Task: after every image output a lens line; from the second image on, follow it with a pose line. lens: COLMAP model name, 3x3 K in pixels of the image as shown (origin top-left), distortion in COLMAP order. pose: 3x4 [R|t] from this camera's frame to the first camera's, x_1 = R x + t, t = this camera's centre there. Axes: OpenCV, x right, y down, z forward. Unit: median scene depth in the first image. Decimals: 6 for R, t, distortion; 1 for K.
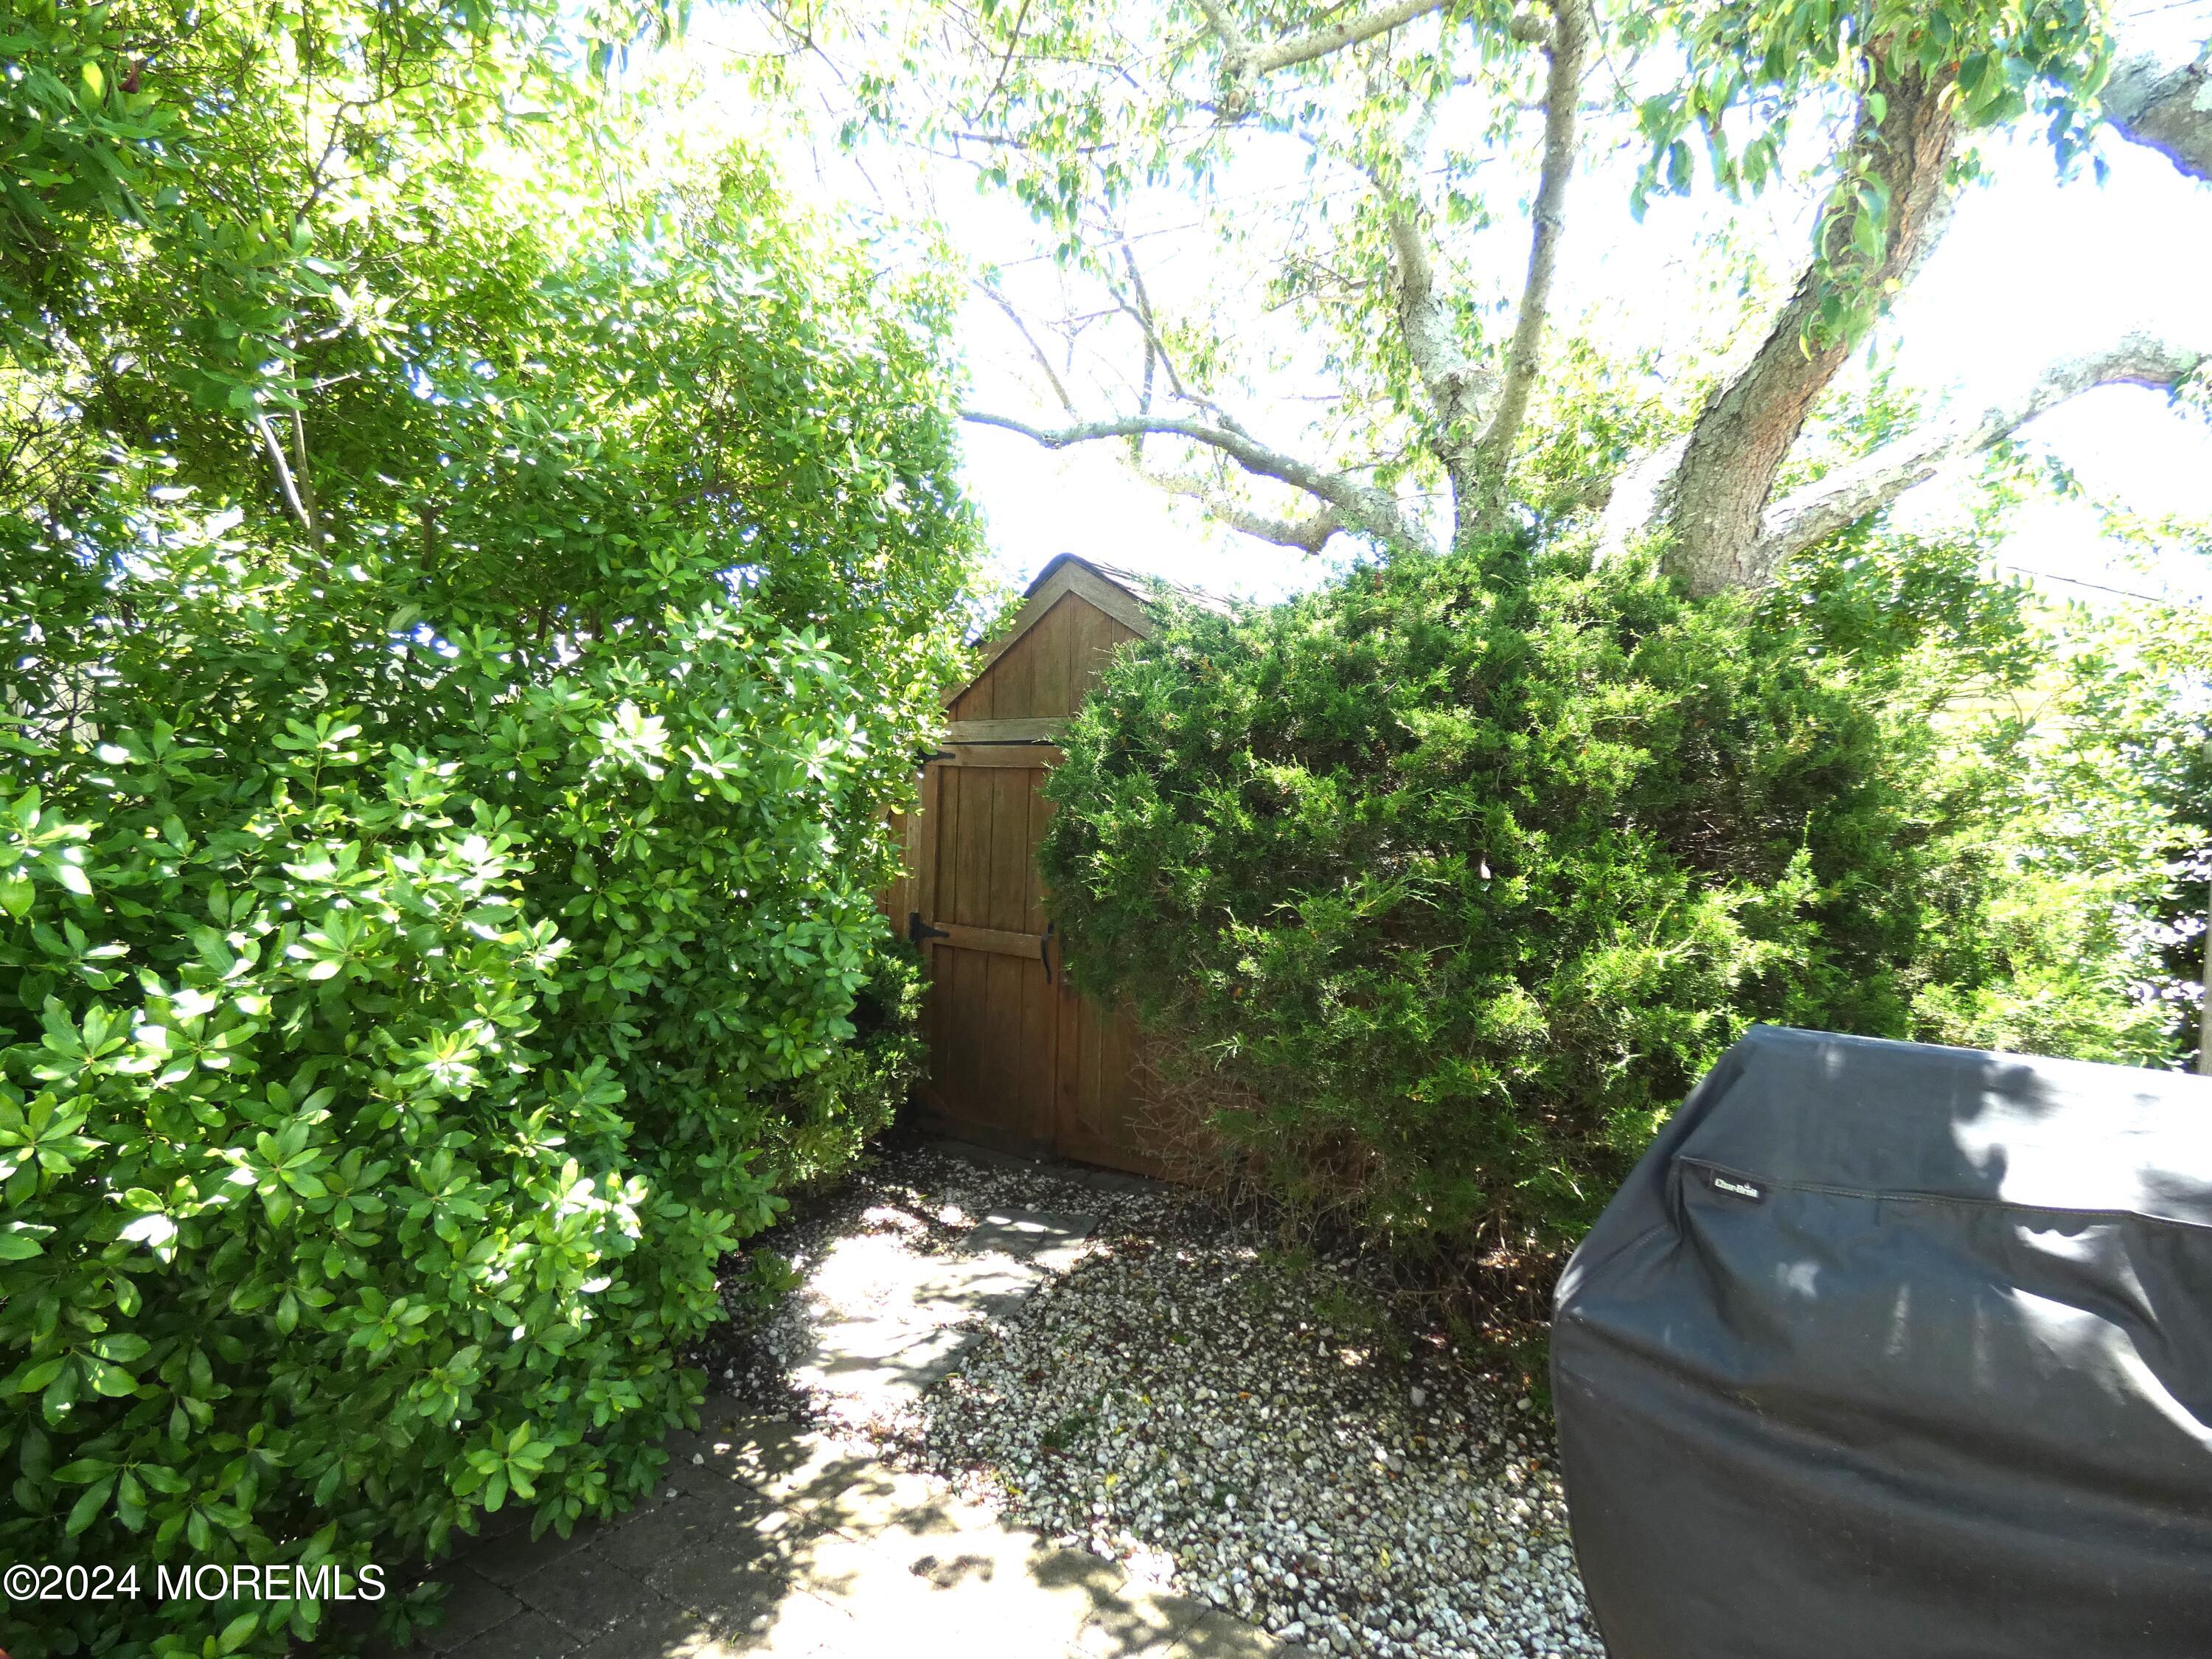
lens RADIAL K [[1316.5, 0, 1106.0], [0, 1316.5, 829.5], [0, 0, 1]] dist [-0.014896, 0.000909]
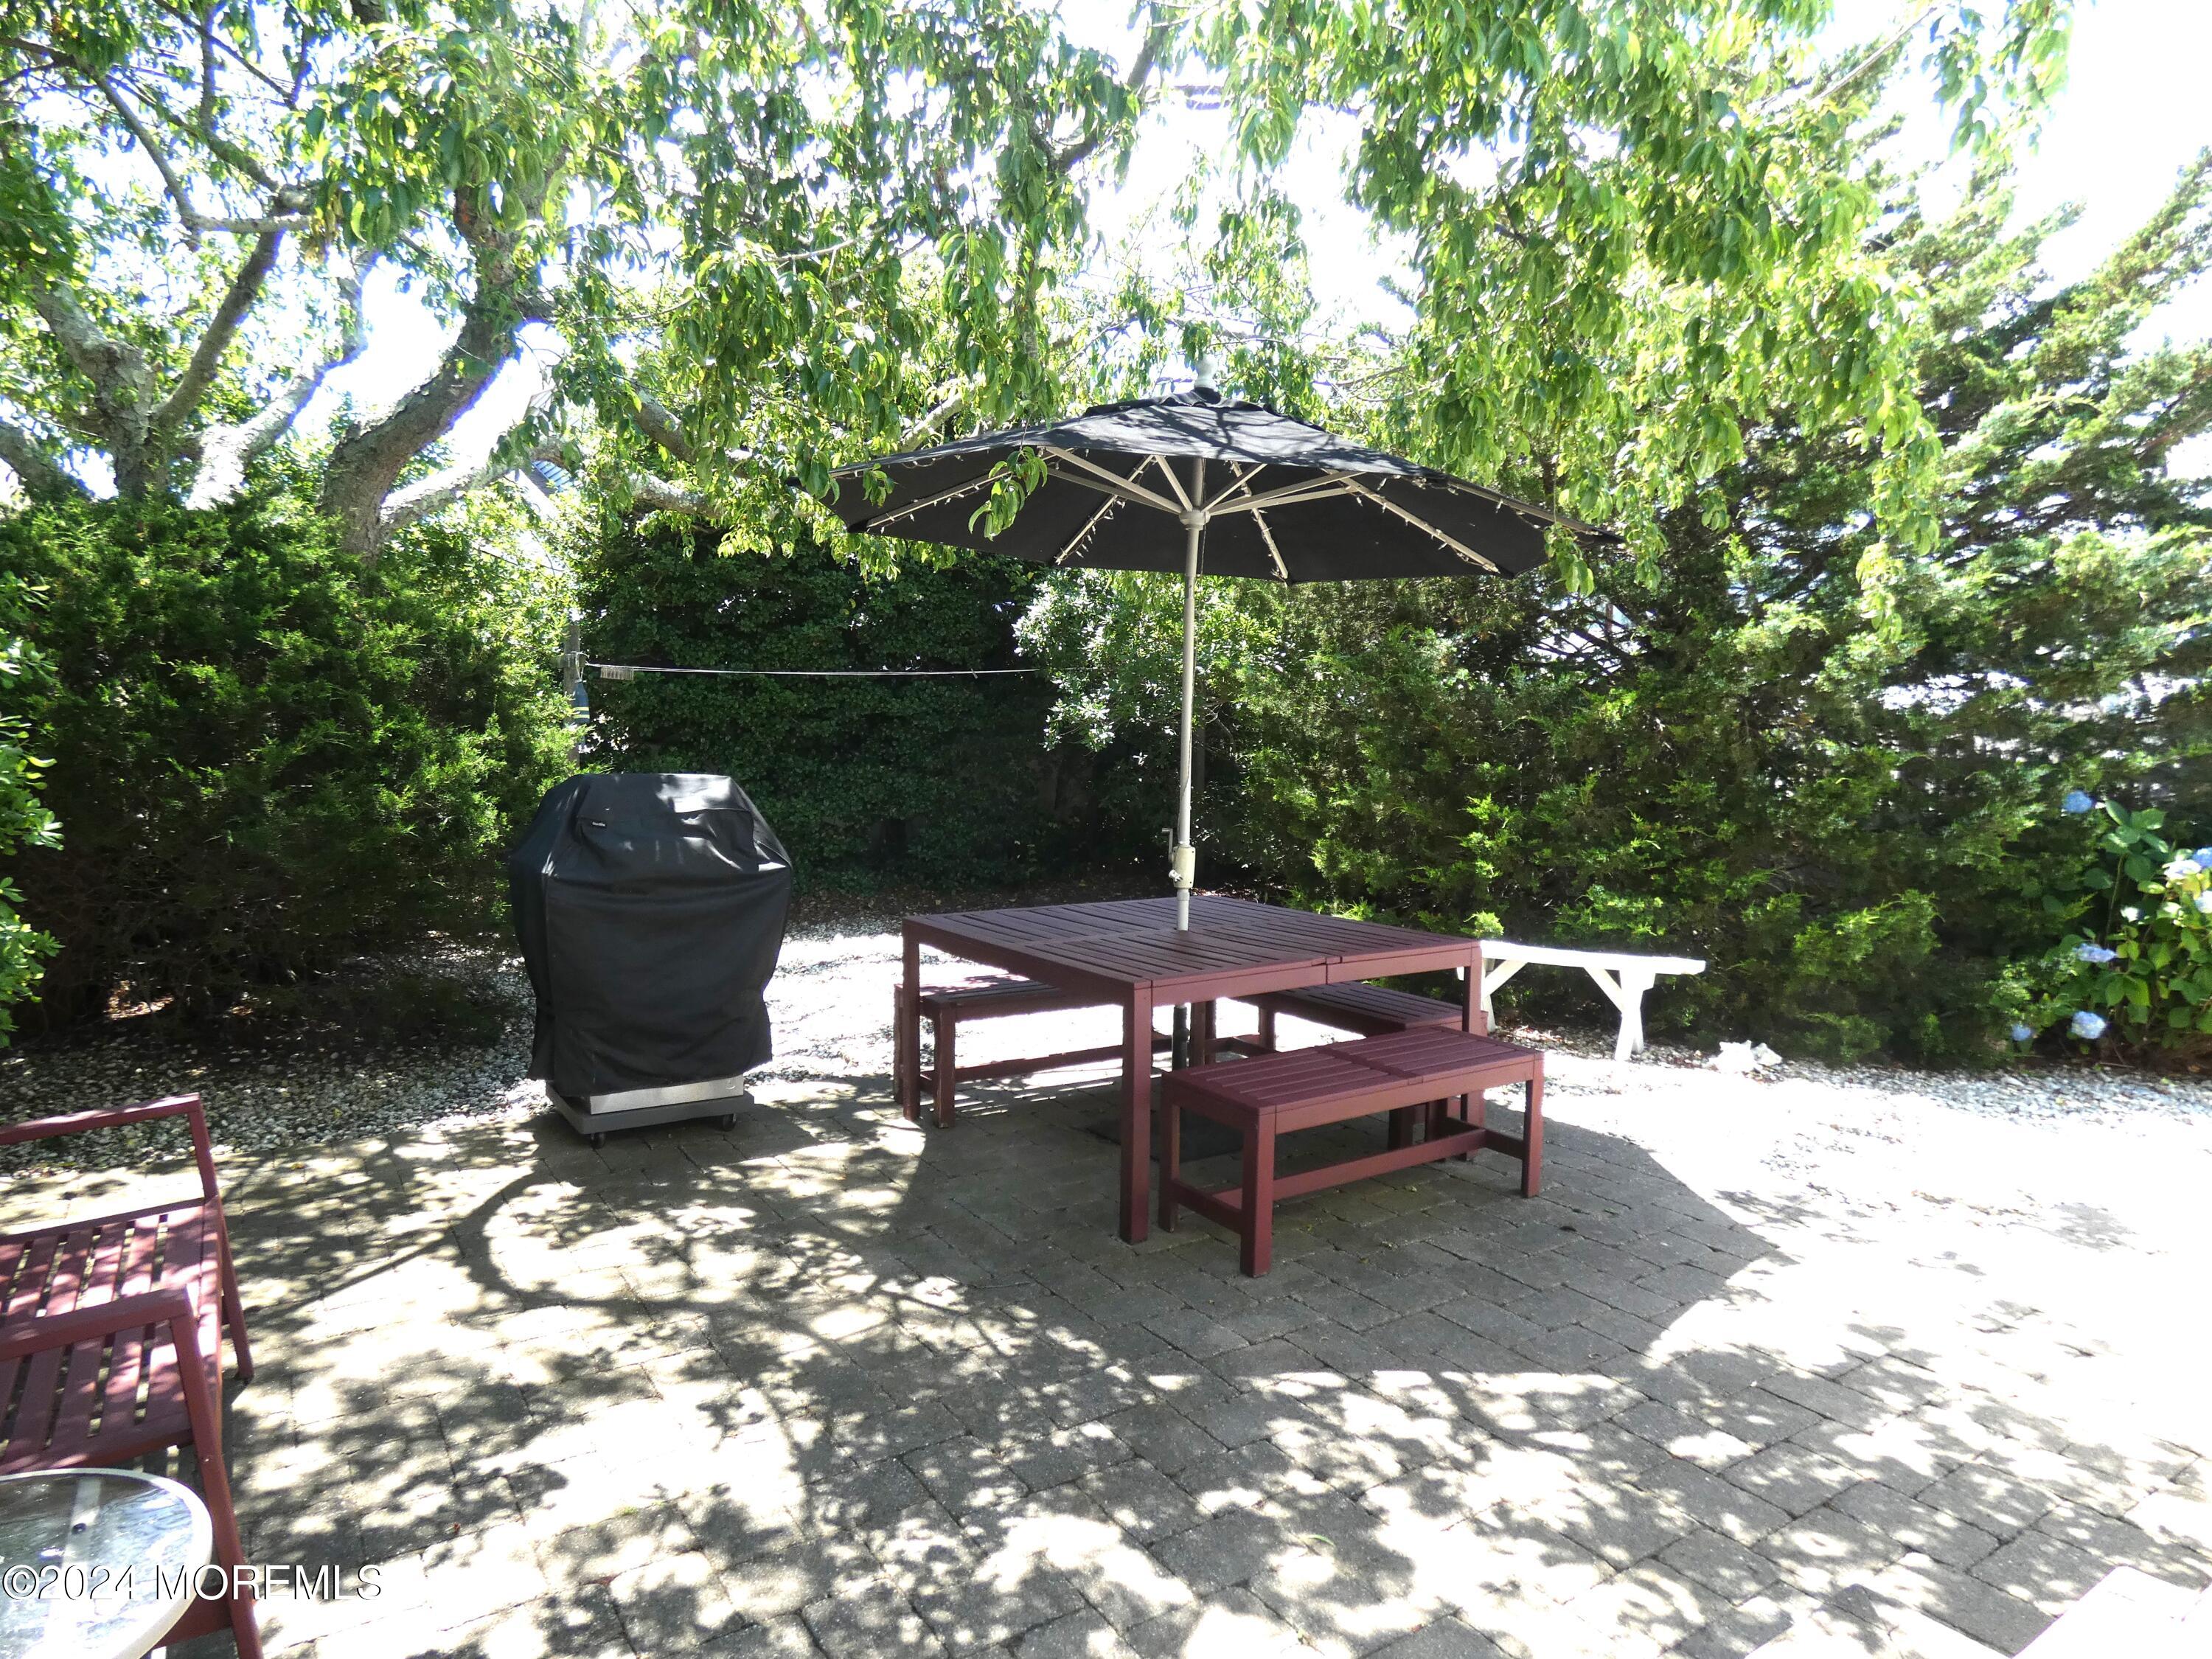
lens RADIAL K [[1330.9, 0, 1106.0], [0, 1330.9, 829.5], [0, 0, 1]] dist [-0.004499, 0.001412]
pose [[0.389490, -0.091727, 0.916452, -1.463333], [0.020943, 0.995653, 0.090754, 0.039342], [-0.920793, -0.016155, 0.389718, -0.961616]]
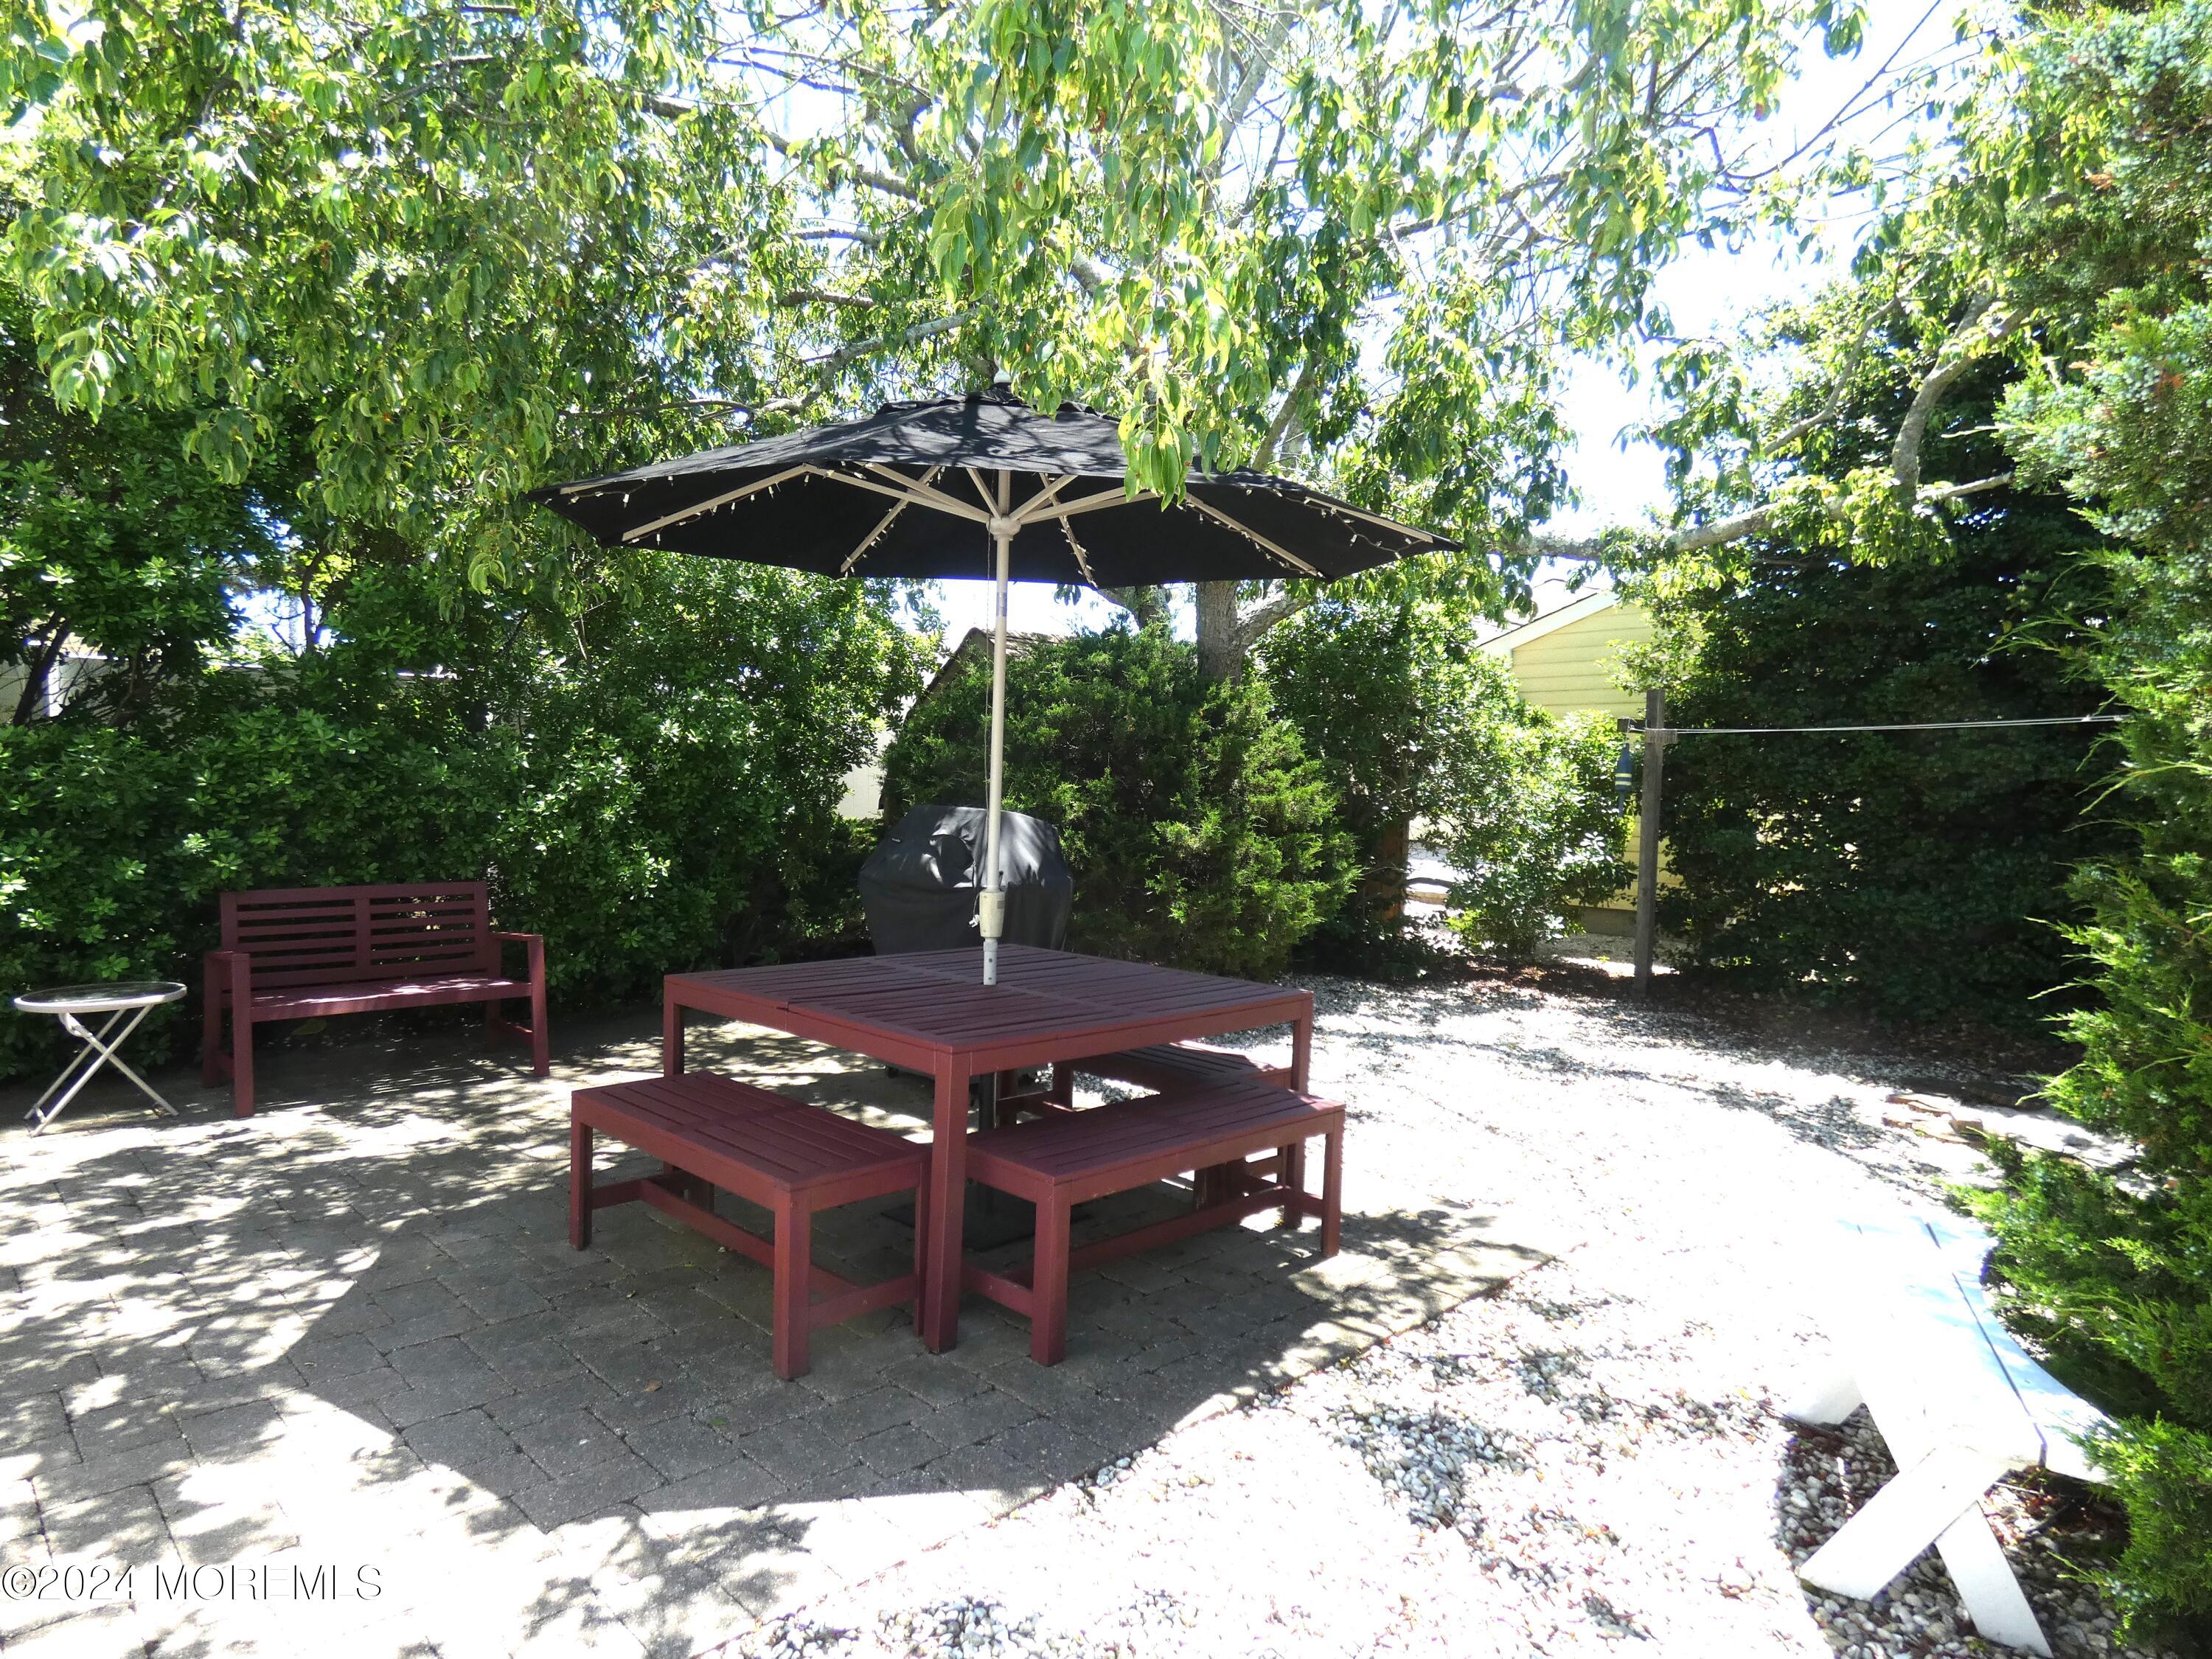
lens RADIAL K [[1330.9, 0, 1106.0], [0, 1330.9, 829.5], [0, 0, 1]] dist [-0.004499, 0.001412]
pose [[0.975434, 0.001288, -0.220290, 1.656415], [-0.000683, 0.999996, 0.002821, 0.193422], [0.220293, -0.002602, 0.975430, -2.315497]]
